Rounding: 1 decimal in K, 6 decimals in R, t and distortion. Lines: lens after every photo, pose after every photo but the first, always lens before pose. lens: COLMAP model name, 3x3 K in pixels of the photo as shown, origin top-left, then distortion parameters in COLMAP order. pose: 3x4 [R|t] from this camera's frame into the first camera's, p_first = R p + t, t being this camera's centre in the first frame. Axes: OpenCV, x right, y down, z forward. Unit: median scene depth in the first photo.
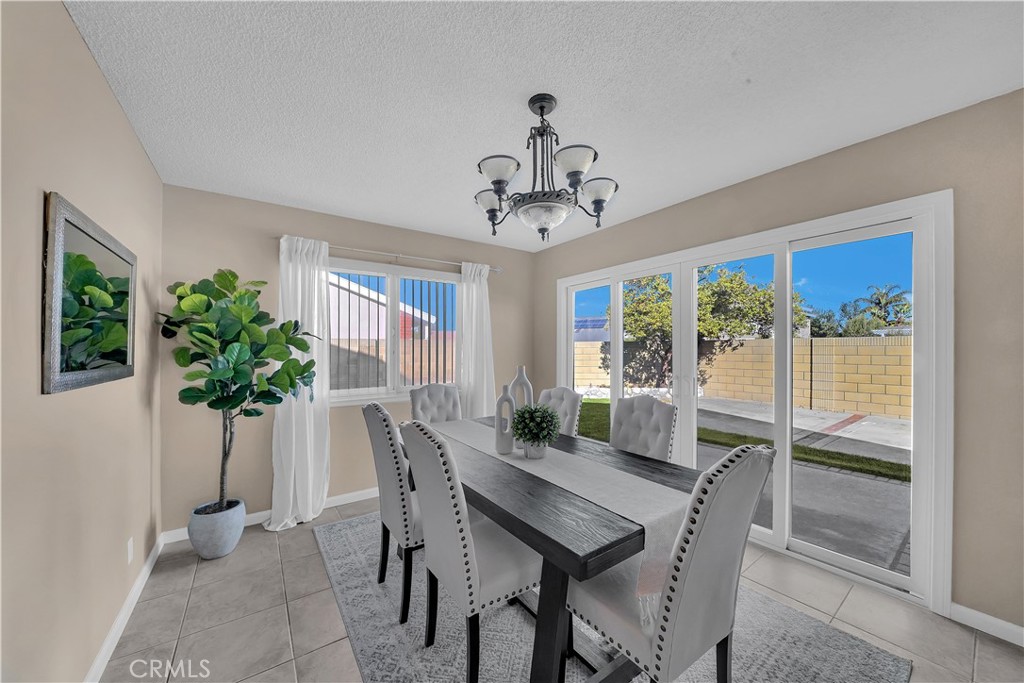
lens RADIAL K [[357.6, 0, 478.5], [0, 357.6, 346.2], [0, 0, 1]] dist [-0.000751, -0.000026]
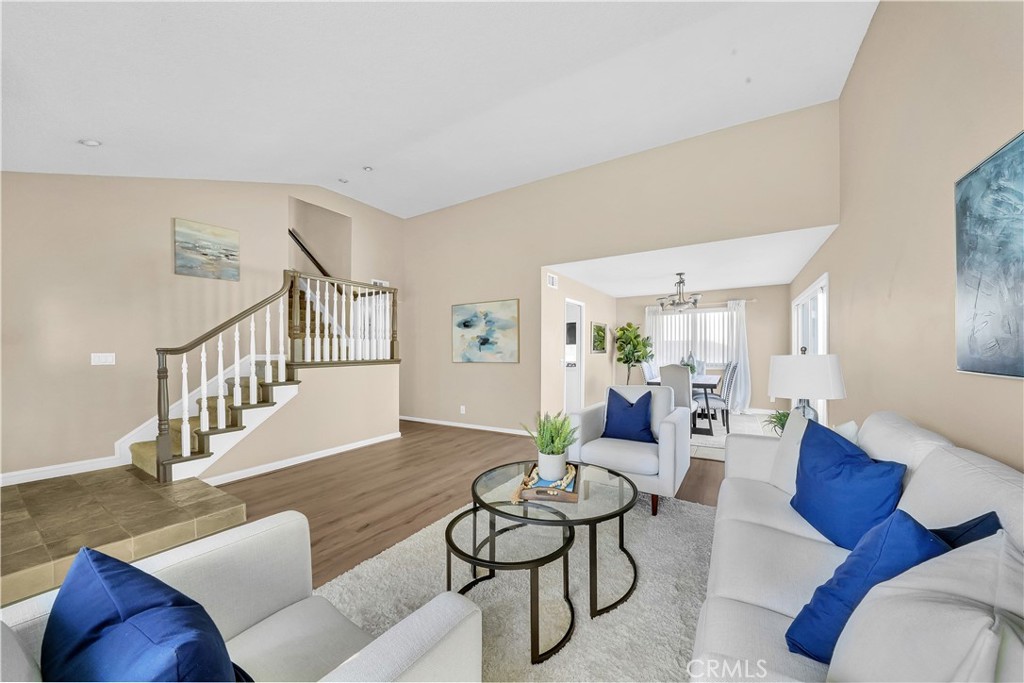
lens RADIAL K [[366.8, 0, 508.0], [0, 366.8, 353.9], [0, 0, 1]] dist [-0.000244, -0.000038]
pose [[0.414758, 0.000607, -0.909931, 1.940127], [0.014659, 0.999866, 0.007349, 0.034225], [0.909813, -0.016387, 0.414694, -1.442465]]
